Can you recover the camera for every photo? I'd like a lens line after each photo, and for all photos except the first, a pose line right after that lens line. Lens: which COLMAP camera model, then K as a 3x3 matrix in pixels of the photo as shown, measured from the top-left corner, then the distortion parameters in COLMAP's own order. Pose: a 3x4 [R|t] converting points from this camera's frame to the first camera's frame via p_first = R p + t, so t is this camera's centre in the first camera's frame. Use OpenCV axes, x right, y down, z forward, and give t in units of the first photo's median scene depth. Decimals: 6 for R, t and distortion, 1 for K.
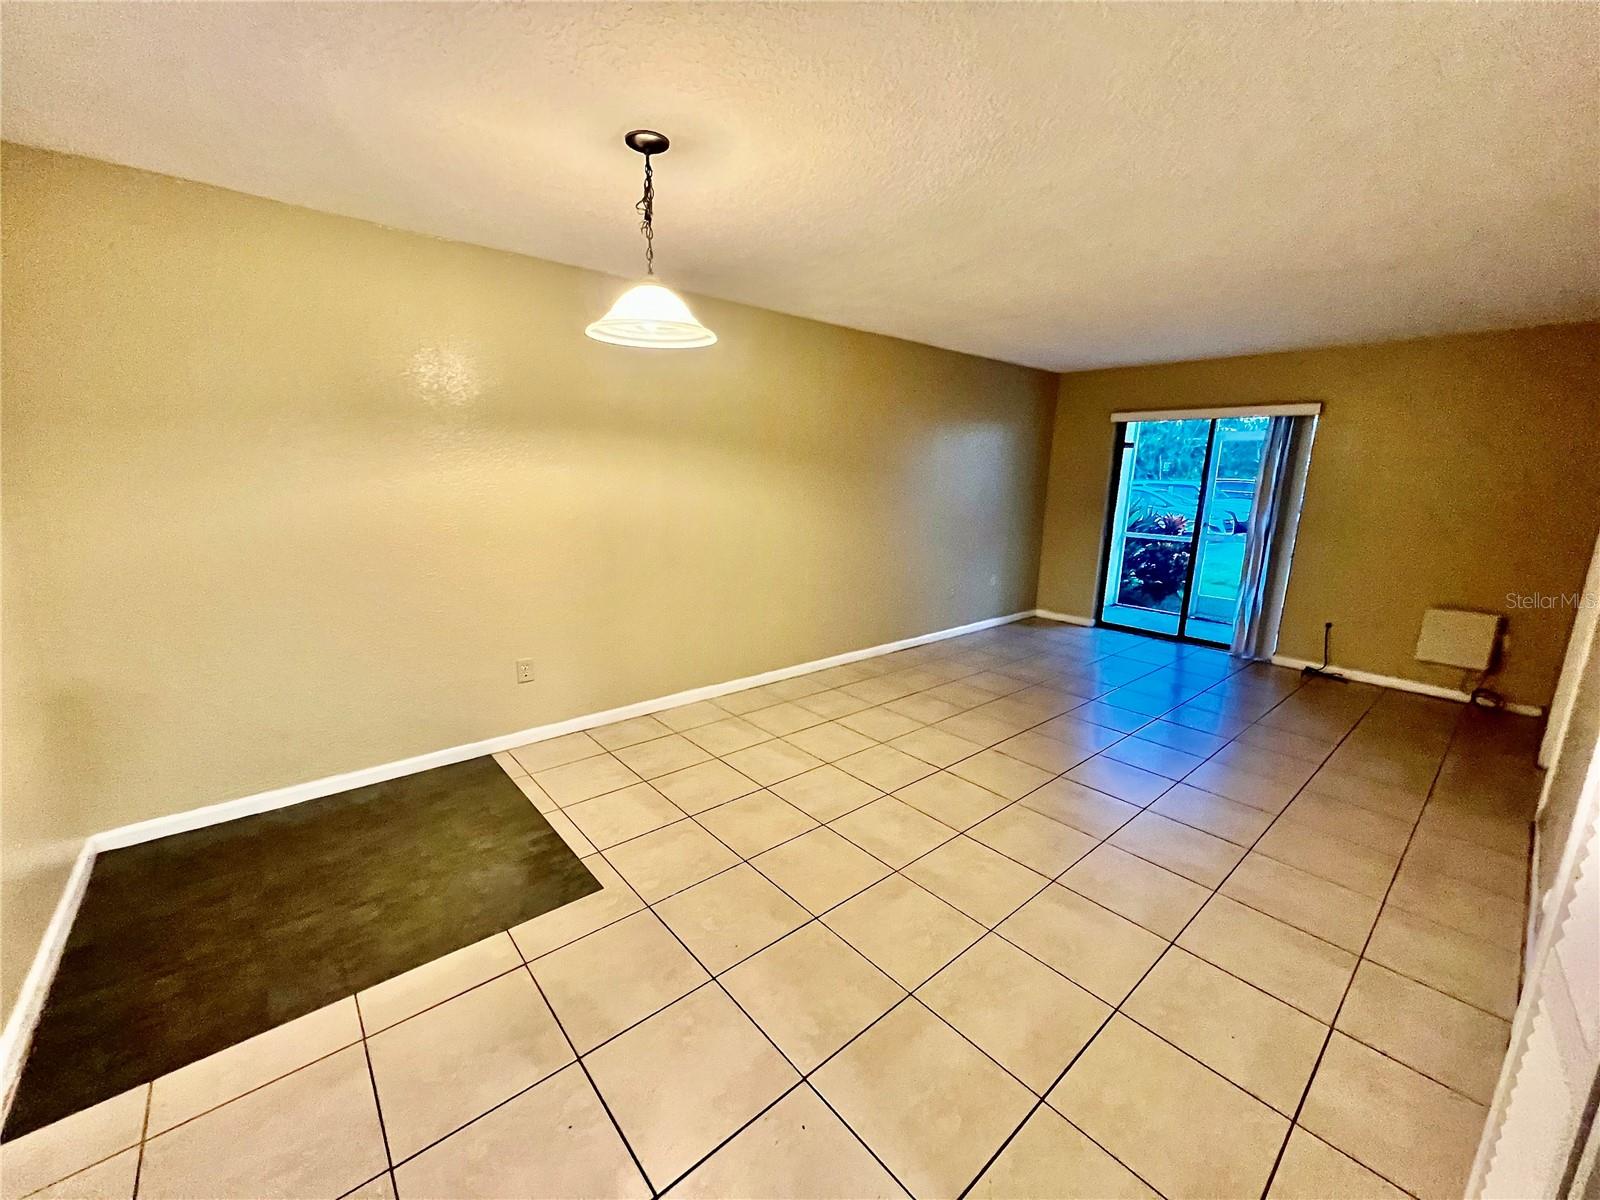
lens RADIAL K [[639.8, 0, 797.9], [0, 639.8, 600.6], [0, 0, 1]] dist [-0.000548, 0.000134]
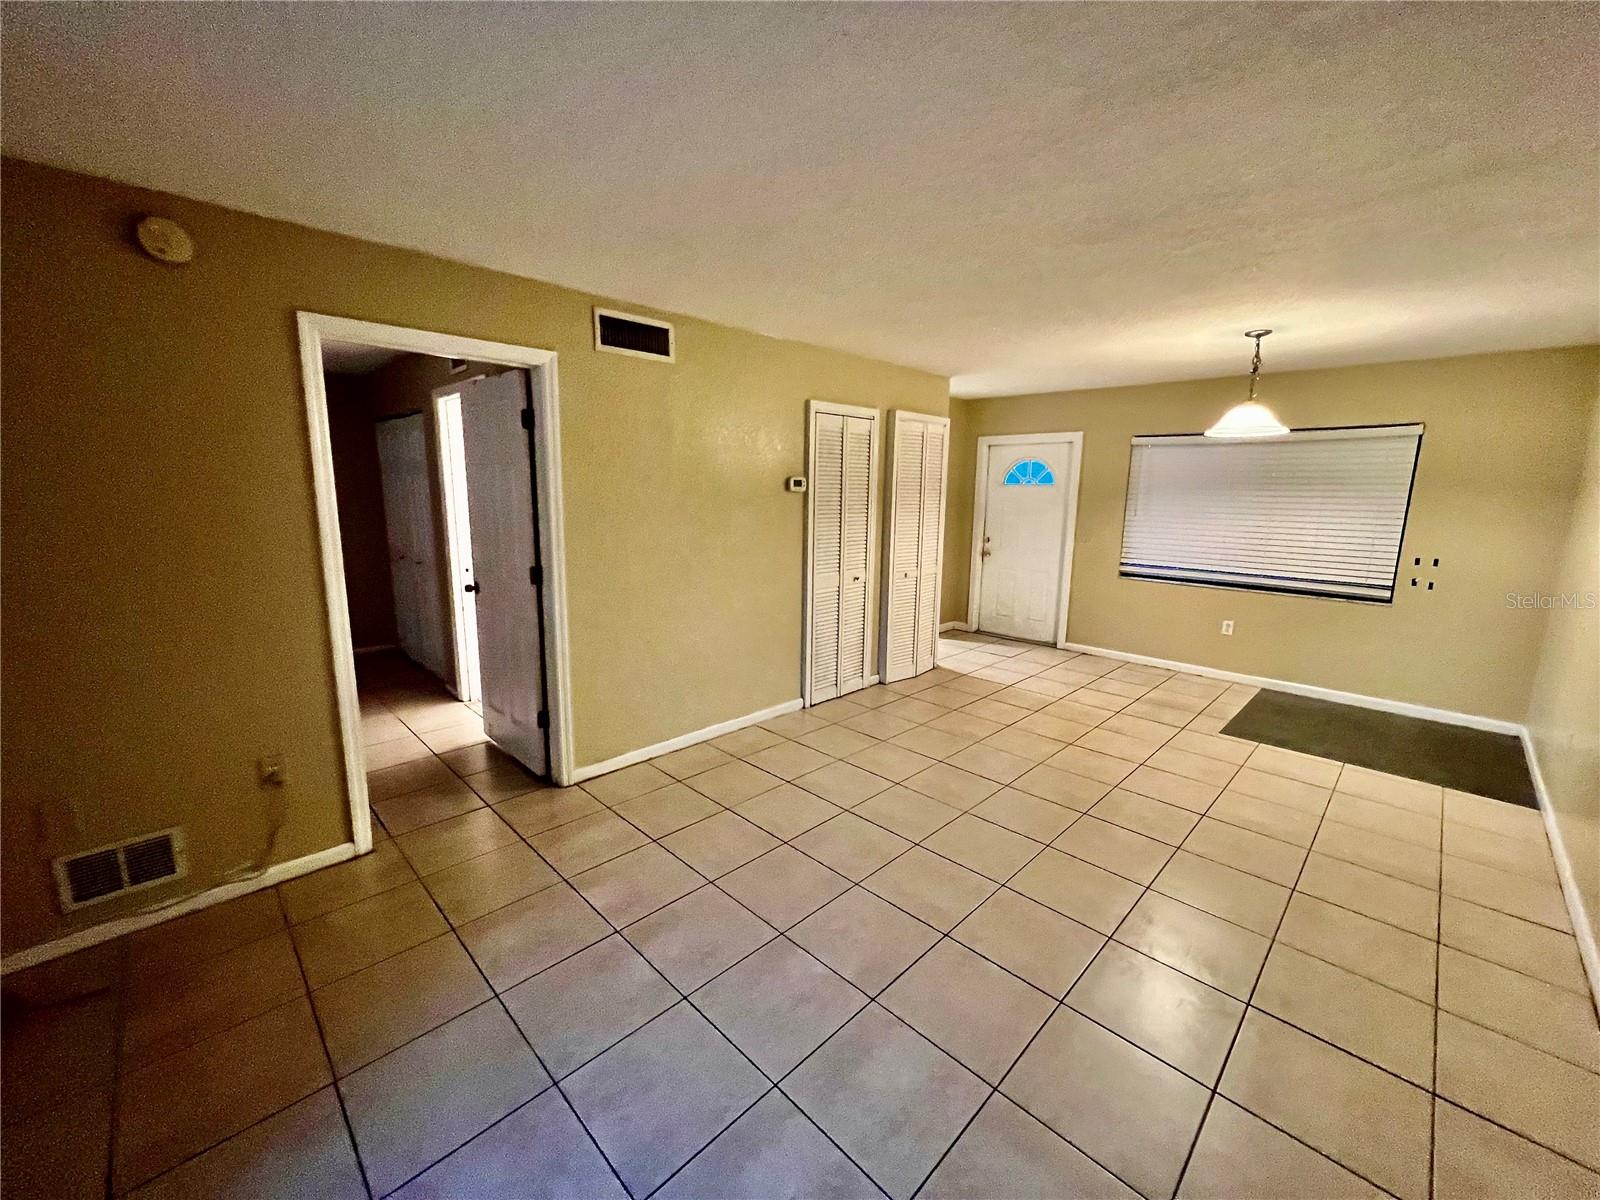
lens RADIAL K [[639.8, 0, 797.9], [0, 639.8, 600.6], [0, 0, 1]] dist [-0.000548, 0.000134]
pose [[-0.996857, -0.018378, -0.077059, 0.486792], [-0.045725, 0.927812, 0.370235, -0.244130], [0.064692, 0.372595, -0.925736, 1.153017]]
